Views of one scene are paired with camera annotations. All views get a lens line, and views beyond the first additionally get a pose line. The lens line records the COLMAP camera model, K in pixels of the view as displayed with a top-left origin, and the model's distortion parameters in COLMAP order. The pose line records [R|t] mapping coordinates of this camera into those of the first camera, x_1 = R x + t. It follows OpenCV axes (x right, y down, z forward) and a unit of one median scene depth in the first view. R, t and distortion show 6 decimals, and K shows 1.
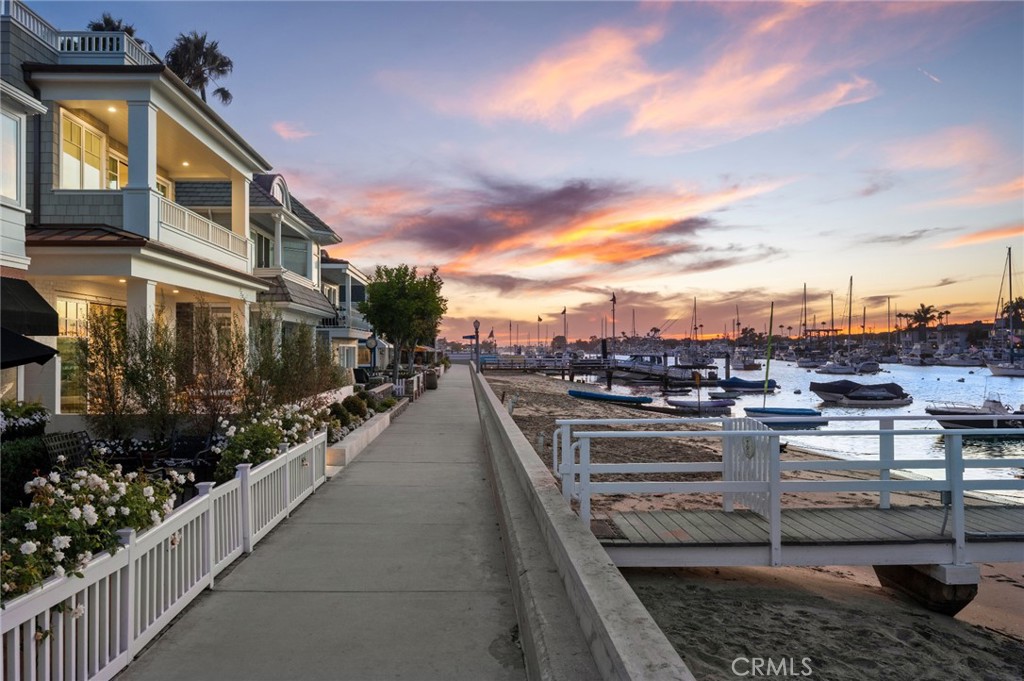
lens RADIAL K [[761.4, 0, 512.0], [0, 761.4, 340.5], [0, 0, 1]] dist [0.007518, 0.001200]
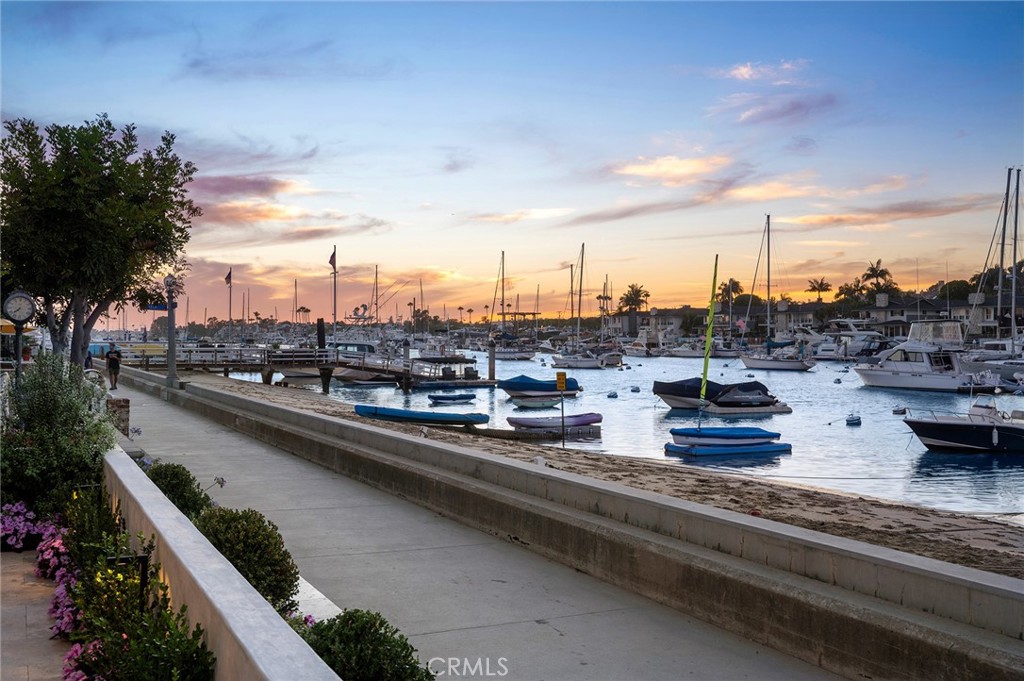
lens RADIAL K [[984.1, 0, 512.0], [0, 984.1, 340.5], [0, 0, 1]] dist [-0.003683, -0.005941]
pose [[0.915885, 0.004285, 0.401418, -0.041456], [-0.010527, 0.999855, 0.013347, 0.003052], [-0.401303, -0.016451, 0.915798, 0.114755]]
